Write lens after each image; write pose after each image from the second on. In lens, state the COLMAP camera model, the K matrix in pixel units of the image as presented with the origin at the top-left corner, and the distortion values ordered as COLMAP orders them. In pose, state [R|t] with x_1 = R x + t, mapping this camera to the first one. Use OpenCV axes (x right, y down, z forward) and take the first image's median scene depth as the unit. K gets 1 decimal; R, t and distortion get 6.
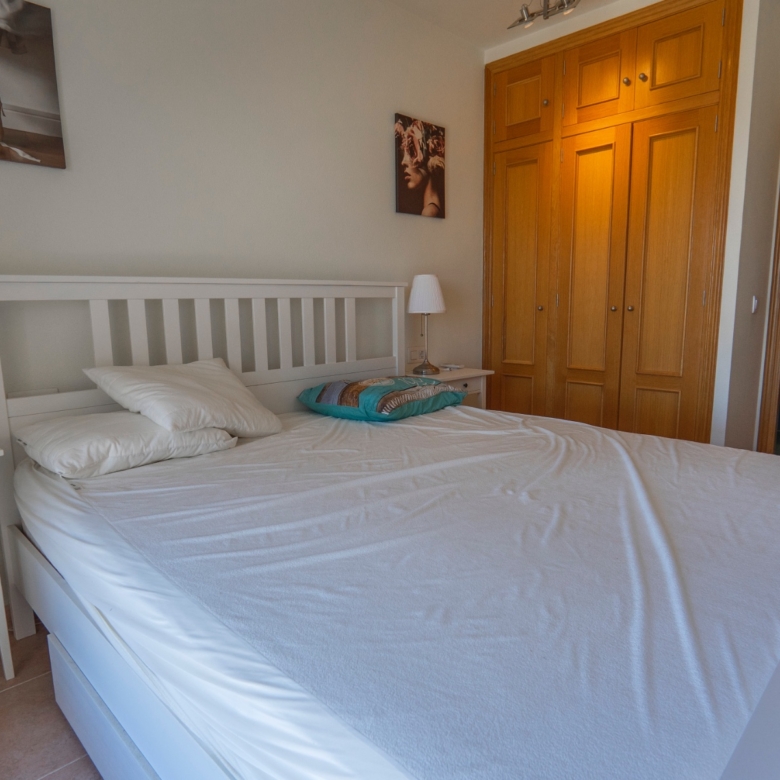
lens RADIAL K [[570.6, 0, 392.3], [0, 570.6, 390.0], [0, 0, 1]] dist [-0.010945, 0.001729]
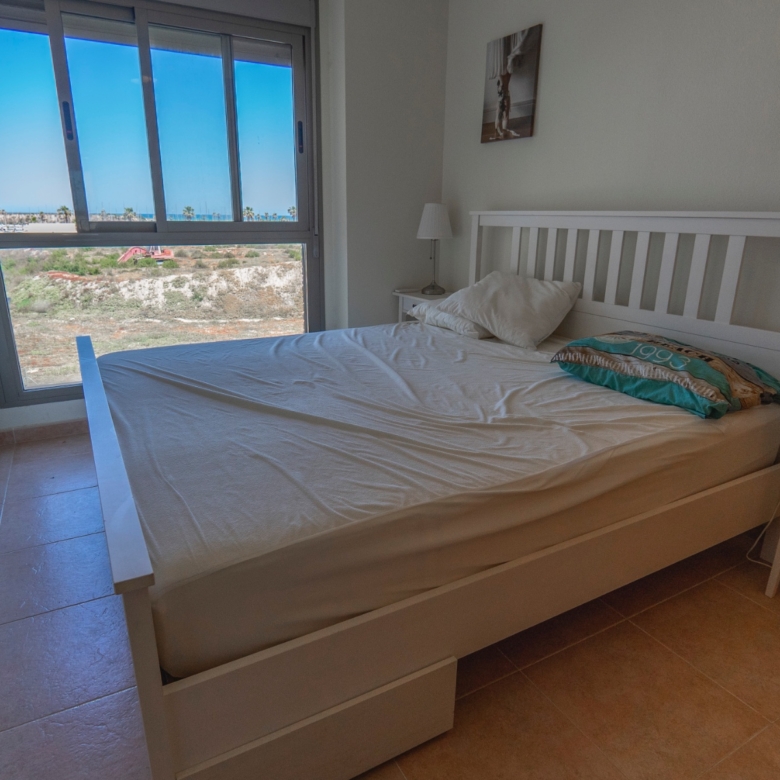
lens RADIAL K [[570.6, 0, 392.3], [0, 570.6, 390.0], [0, 0, 1]] dist [-0.010945, 0.001729]
pose [[-0.266688, 0.280217, -0.922148, 0.895297], [-0.172642, 0.927435, 0.331752, -0.171918], [0.948194, 0.247676, -0.198958, 0.929470]]
